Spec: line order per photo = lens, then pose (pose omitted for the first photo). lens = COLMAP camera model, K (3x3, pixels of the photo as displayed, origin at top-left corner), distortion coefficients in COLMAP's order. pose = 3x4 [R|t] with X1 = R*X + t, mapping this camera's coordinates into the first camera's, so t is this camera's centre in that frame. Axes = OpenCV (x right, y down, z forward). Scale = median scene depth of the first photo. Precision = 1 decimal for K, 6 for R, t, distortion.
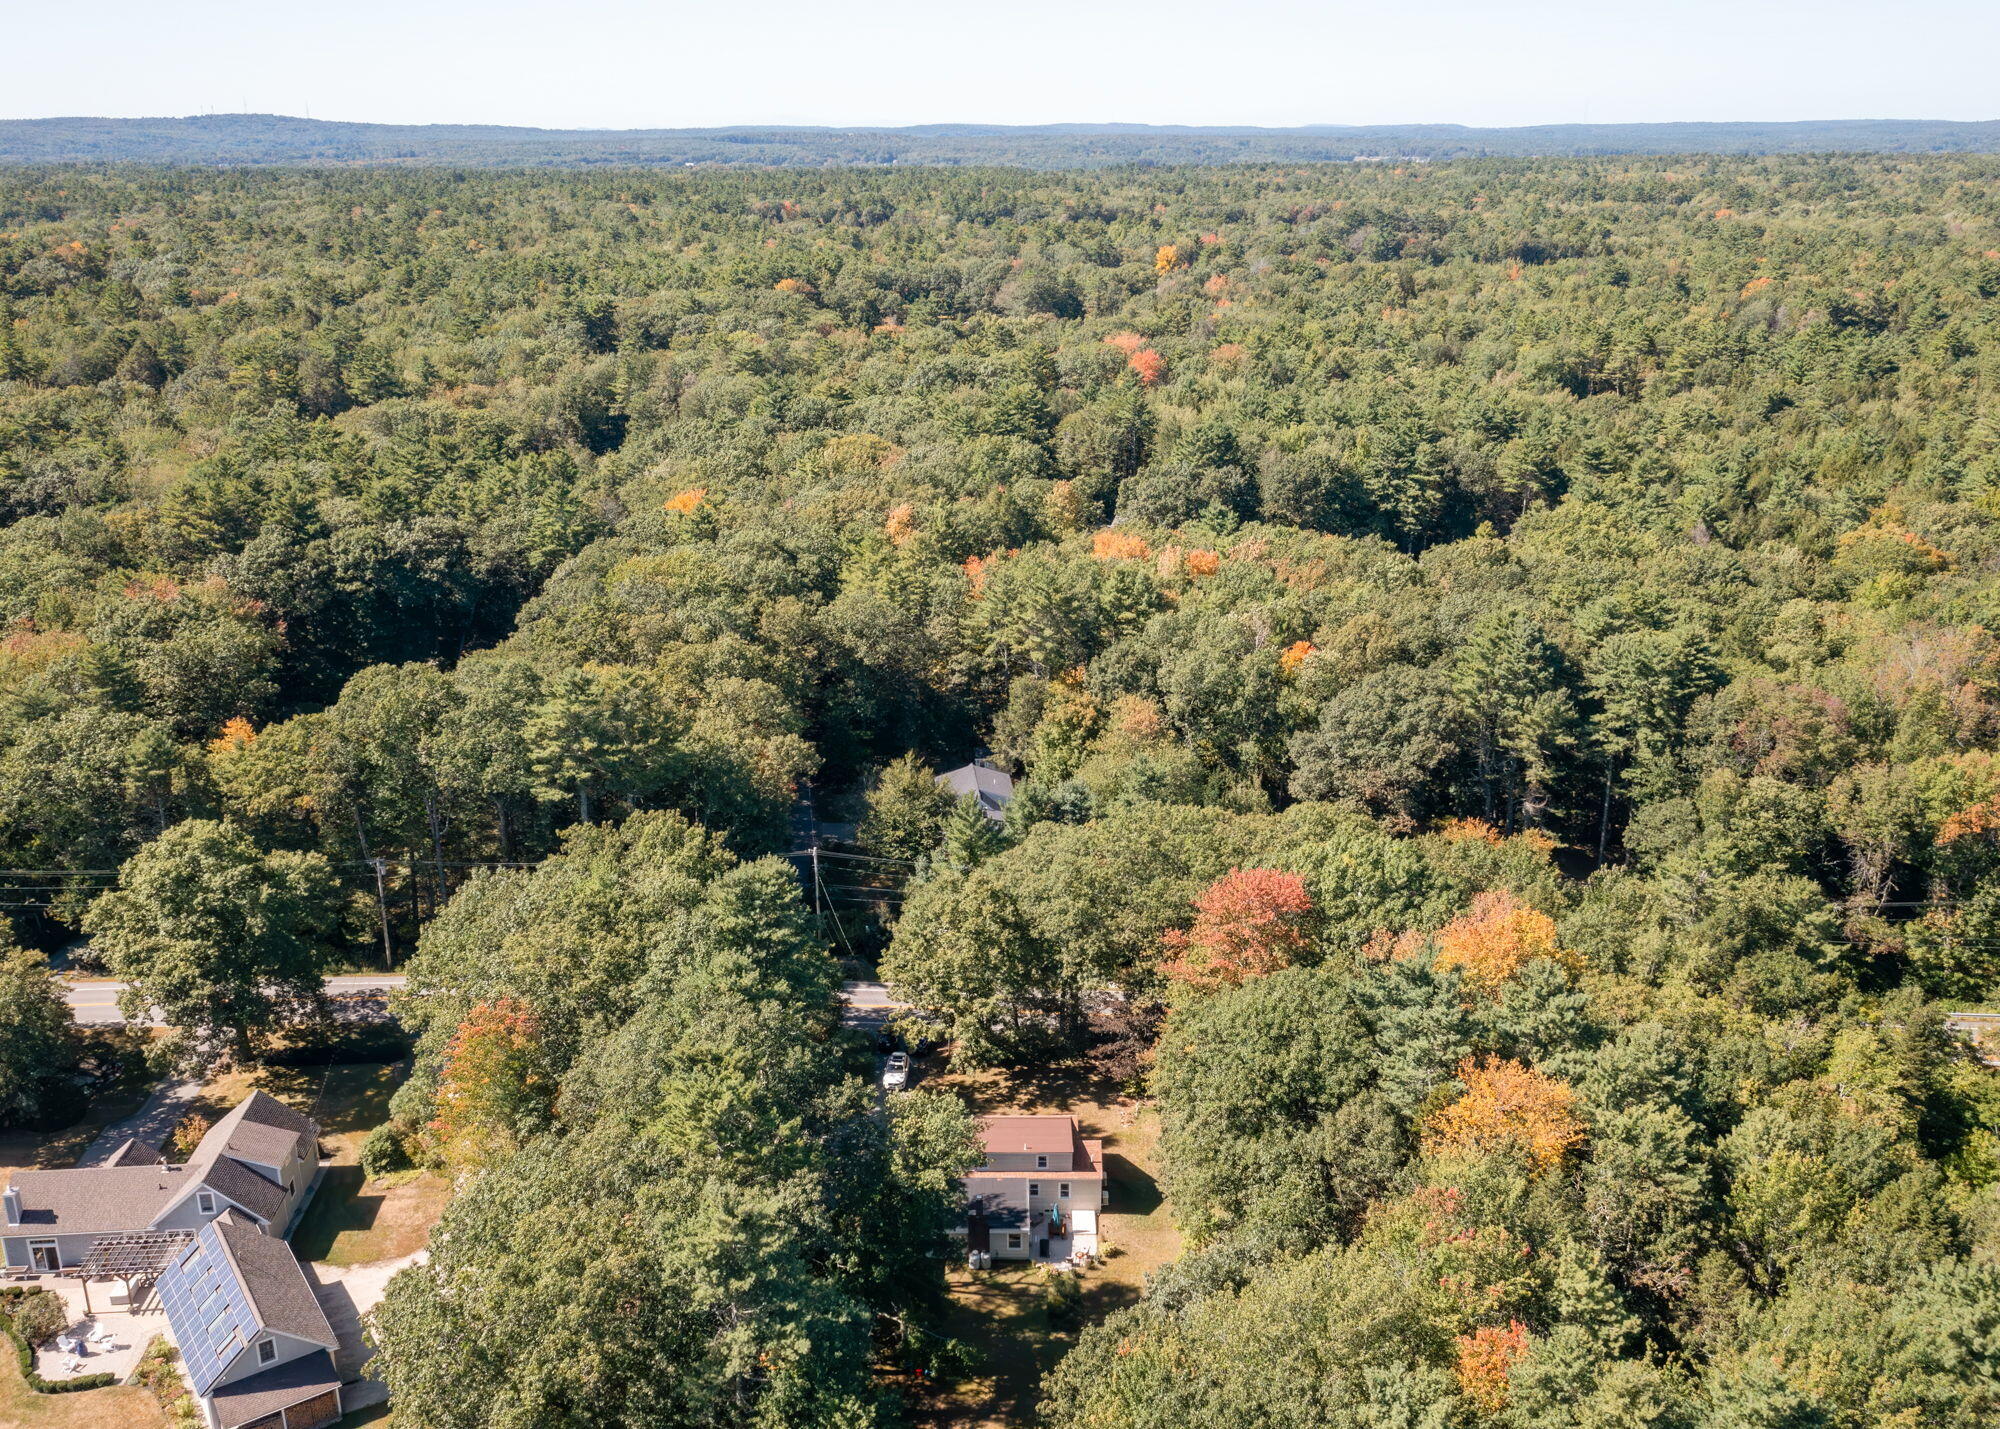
lens RADIAL K [[1988.6, 0, 1022.9], [0, 1988.6, 679.5], [0, 0, 1]] dist [0.009205, 0.113008]
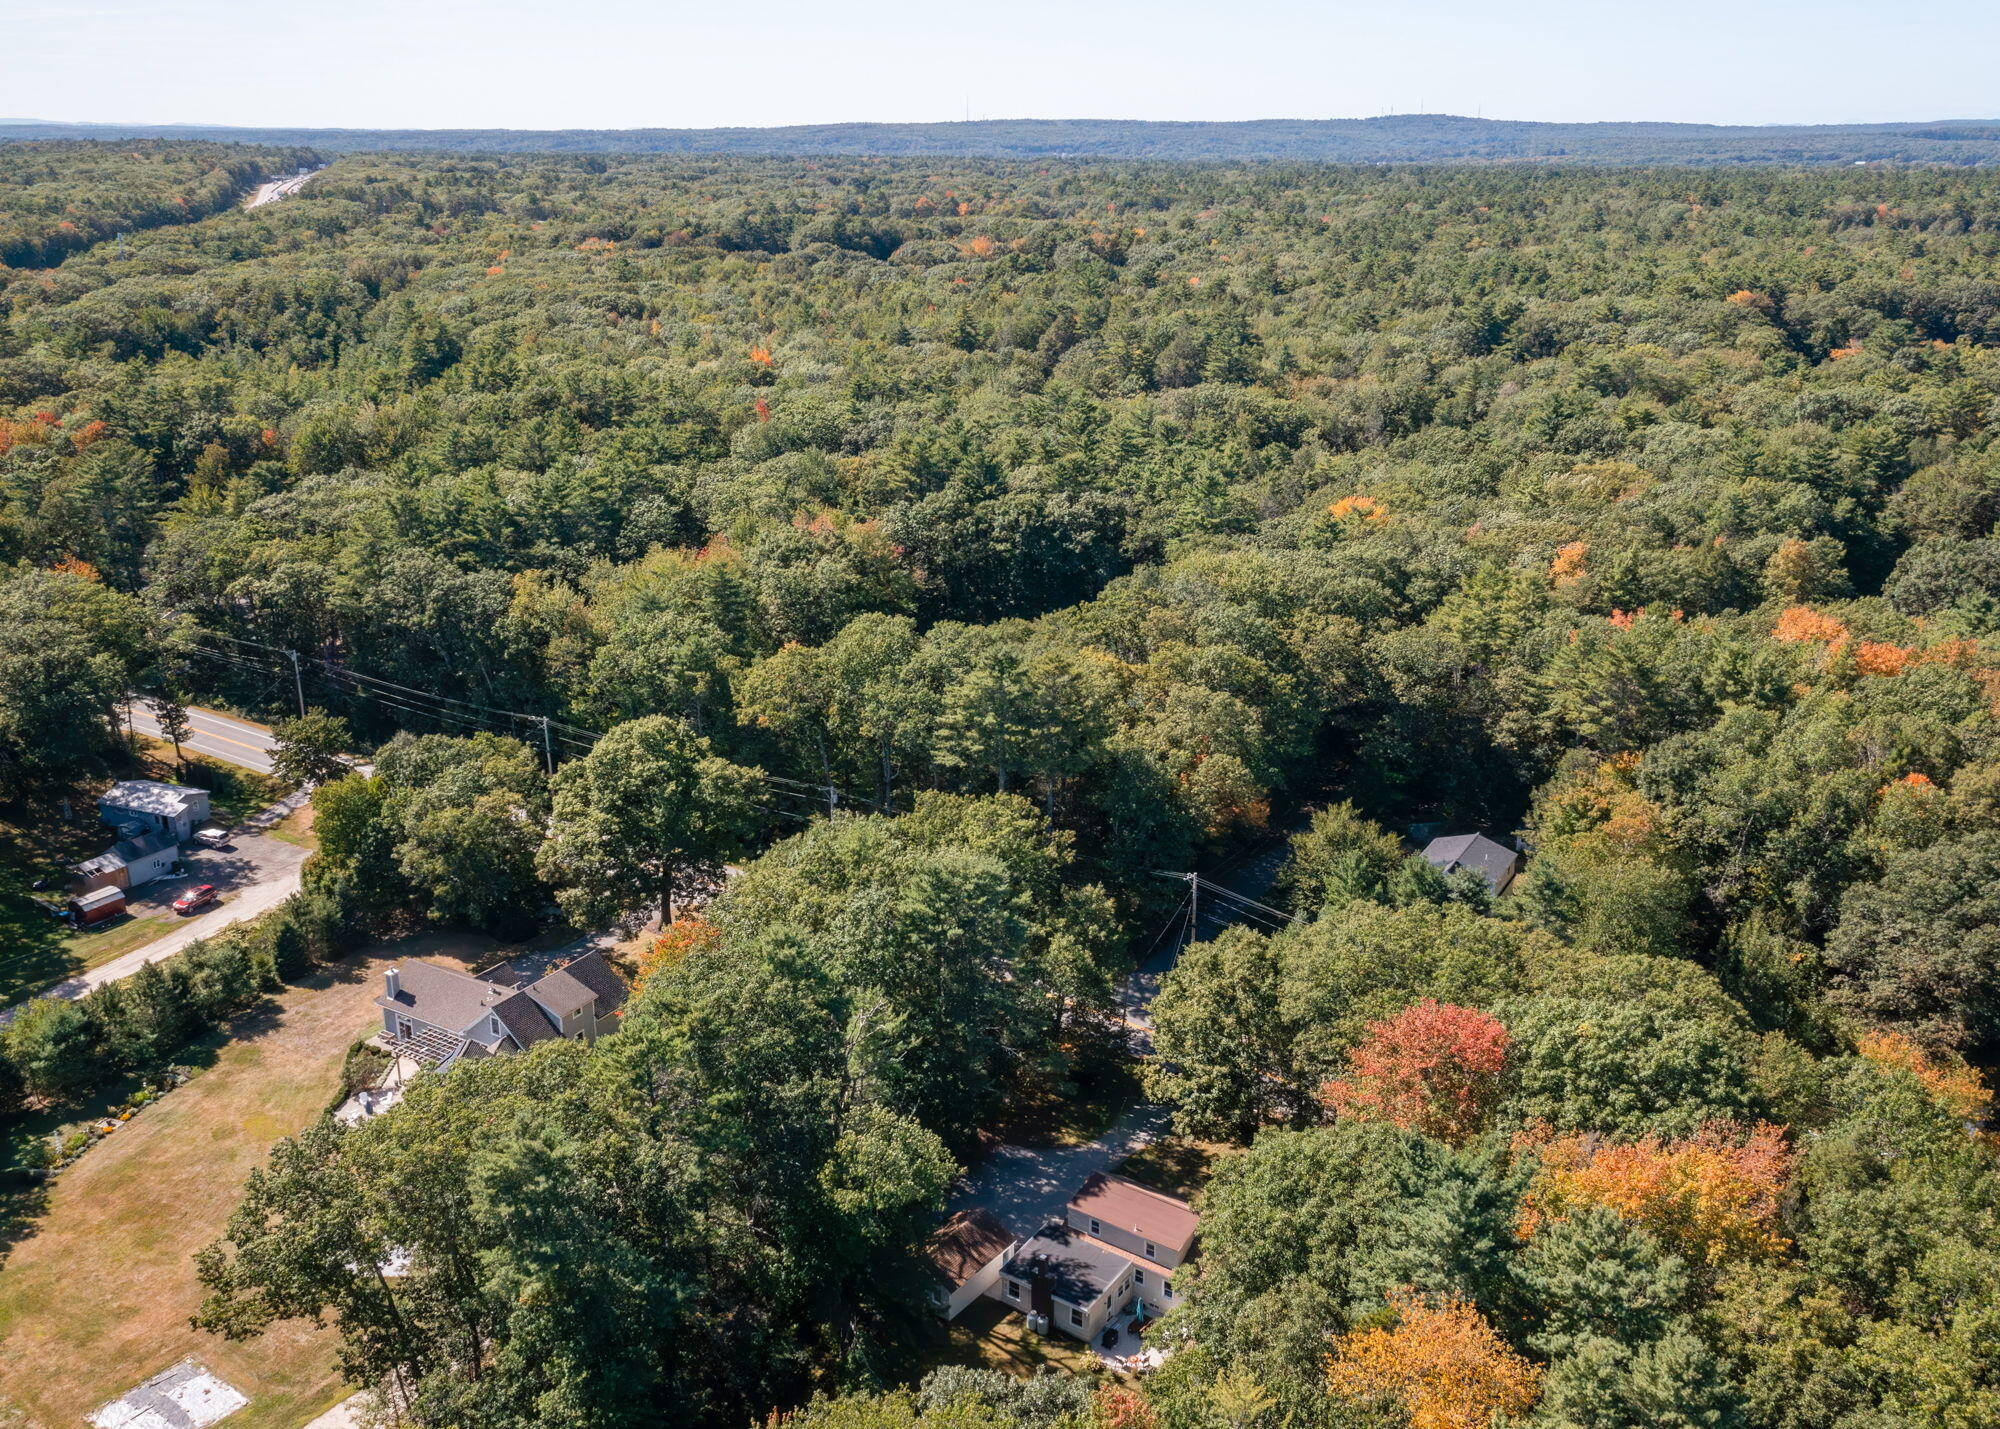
lens RADIAL K [[1988.6, 0, 1022.9], [0, 1988.6, 679.5], [0, 0, 1]] dist [0.009205, 0.113008]
pose [[0.777184, 0.172493, -0.605170, 0.332427], [-0.172920, 0.983216, 0.058177, -0.040396], [0.605048, 0.059432, 0.793968, 0.159376]]
